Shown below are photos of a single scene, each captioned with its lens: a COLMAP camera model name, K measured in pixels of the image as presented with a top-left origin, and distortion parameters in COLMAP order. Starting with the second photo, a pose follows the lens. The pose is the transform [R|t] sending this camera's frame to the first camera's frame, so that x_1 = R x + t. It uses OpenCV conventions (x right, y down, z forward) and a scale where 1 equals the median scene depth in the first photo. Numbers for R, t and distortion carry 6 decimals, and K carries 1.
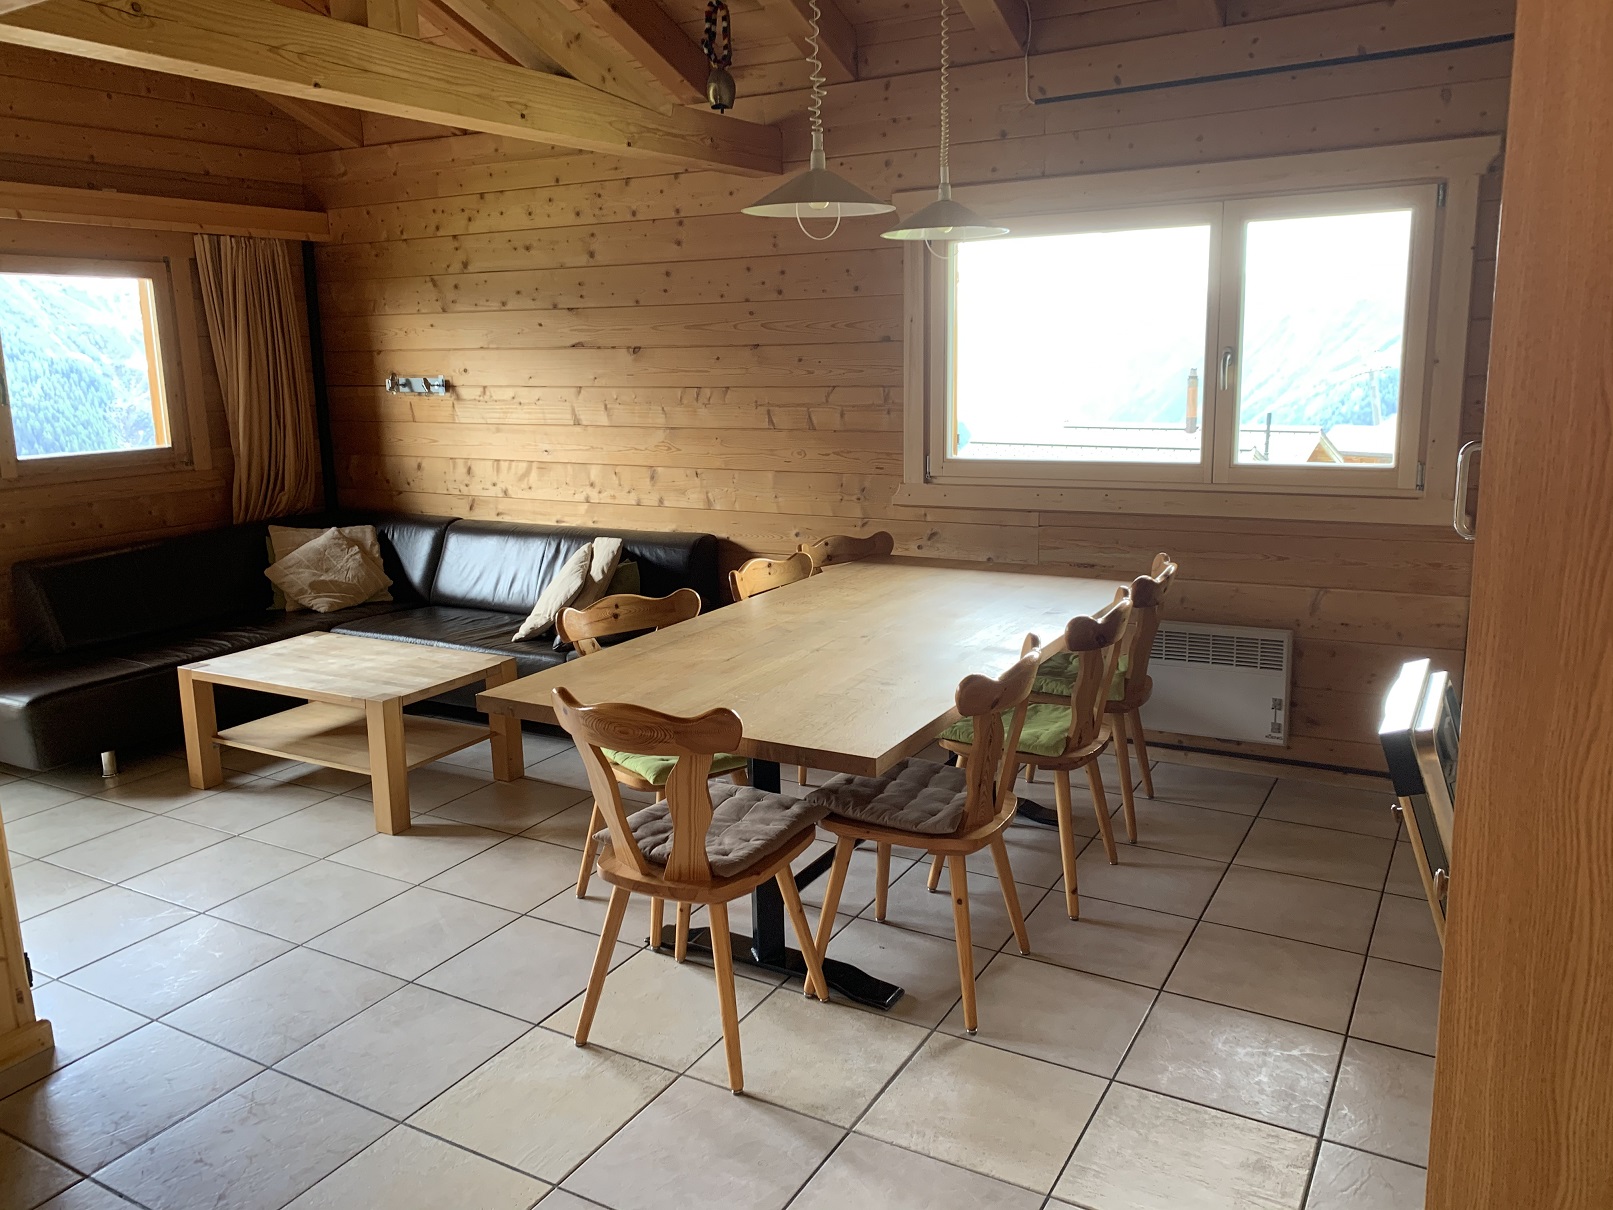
lens RADIAL K [[1230.4, 0, 806.5], [0, 1230.4, 605.0], [0, 0, 1]] dist [0.070611, -0.143878]
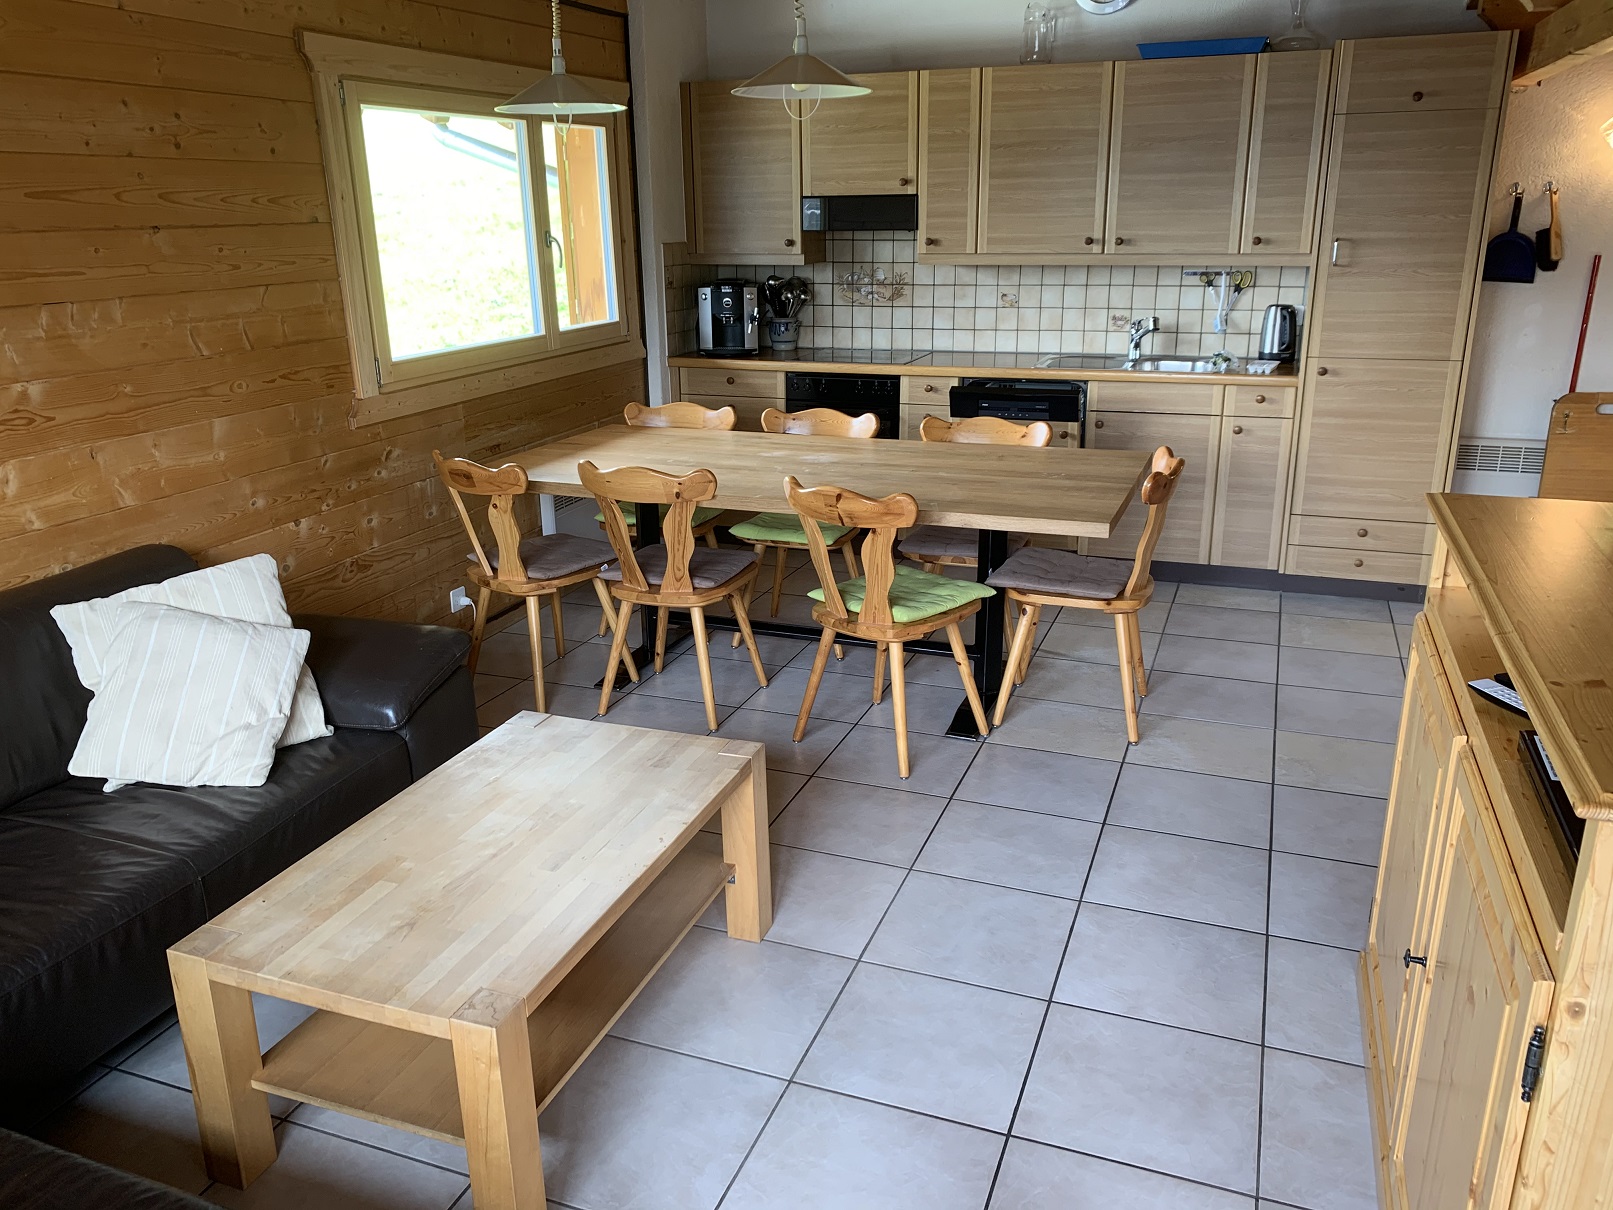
lens RADIAL K [[1239.2, 0, 806.5], [0, 1239.2, 605.0], [0, 0, 1]] dist [0.045383, -0.061574]
pose [[-0.169360, -0.275825, 0.946170, -0.666644], [0.219543, 0.925357, 0.309054, -0.137759], [-0.960790, 0.260067, -0.096163, 0.697670]]
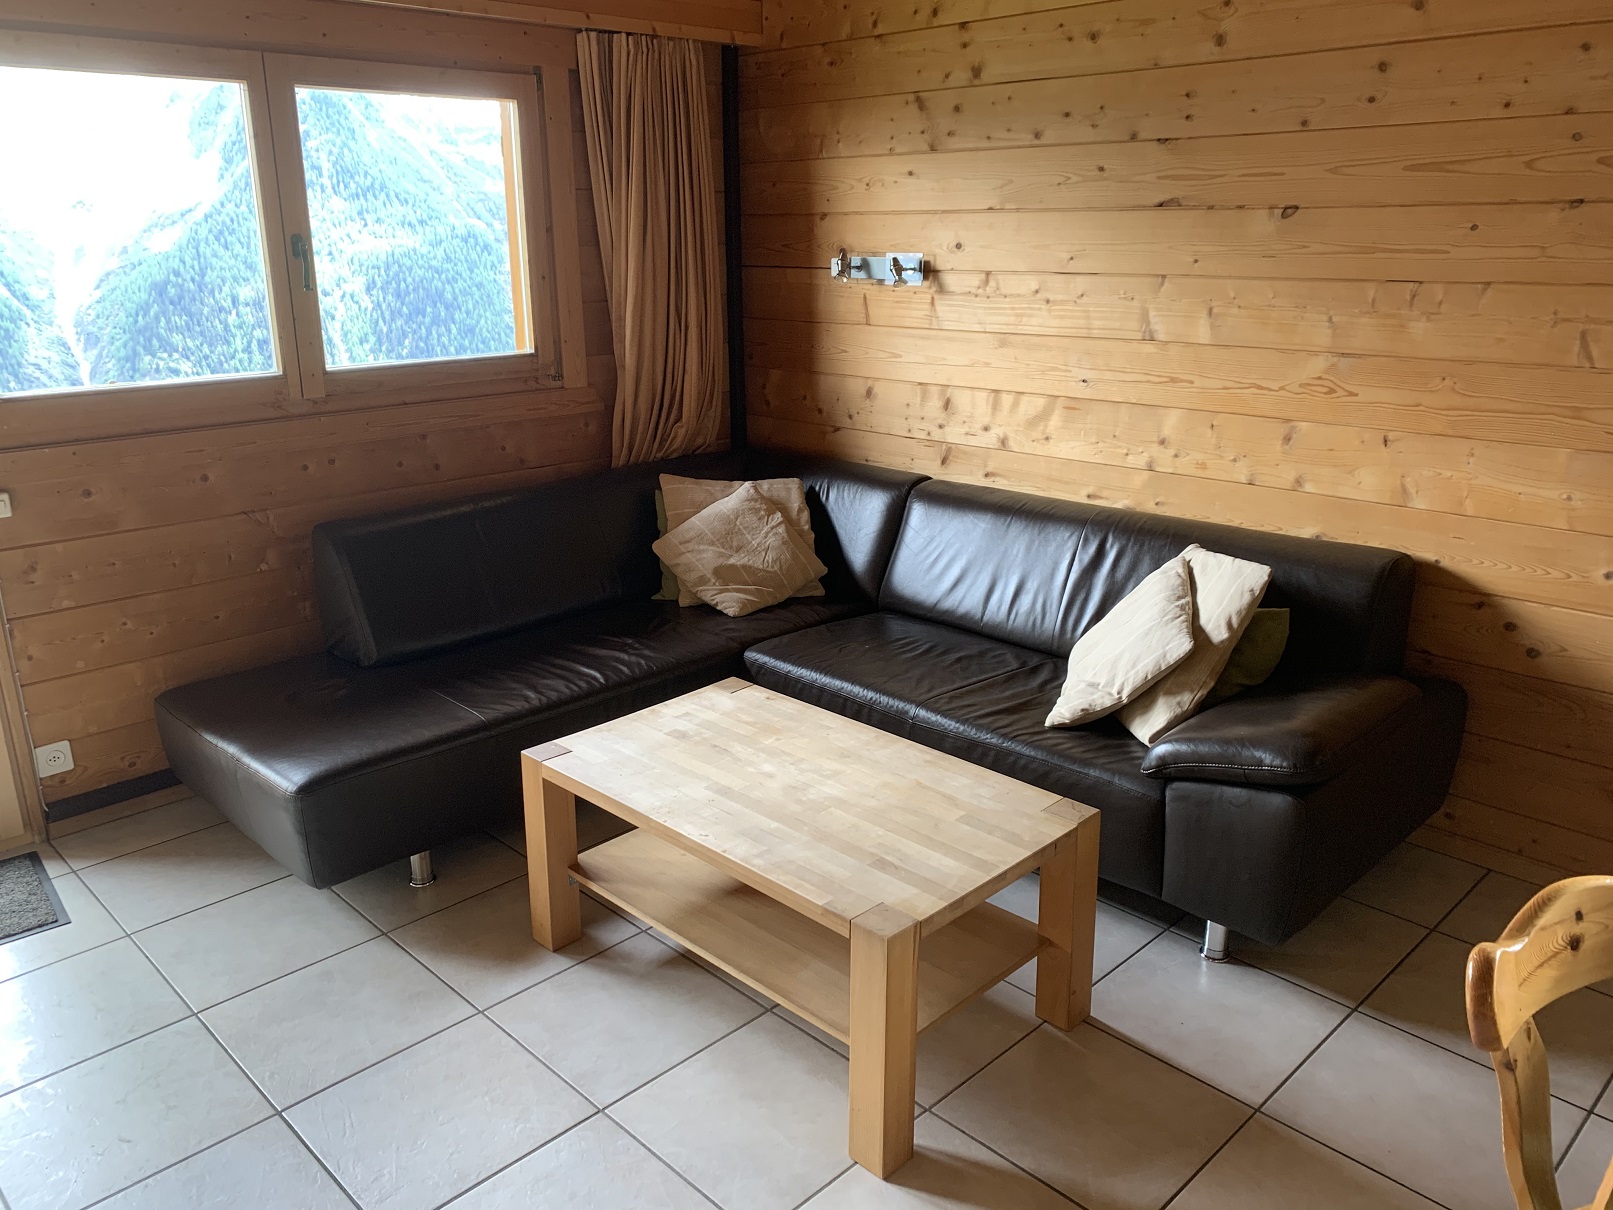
lens RADIAL K [[1239.2, 0, 806.5], [0, 1239.2, 605.0], [0, 0, 1]] dist [0.045383, -0.061574]
pose [[0.962820, 0.086822, -0.255811, -0.176156], [-0.061825, 0.992633, 0.104202, -0.070254], [0.262973, -0.084512, 0.961095, 0.360244]]
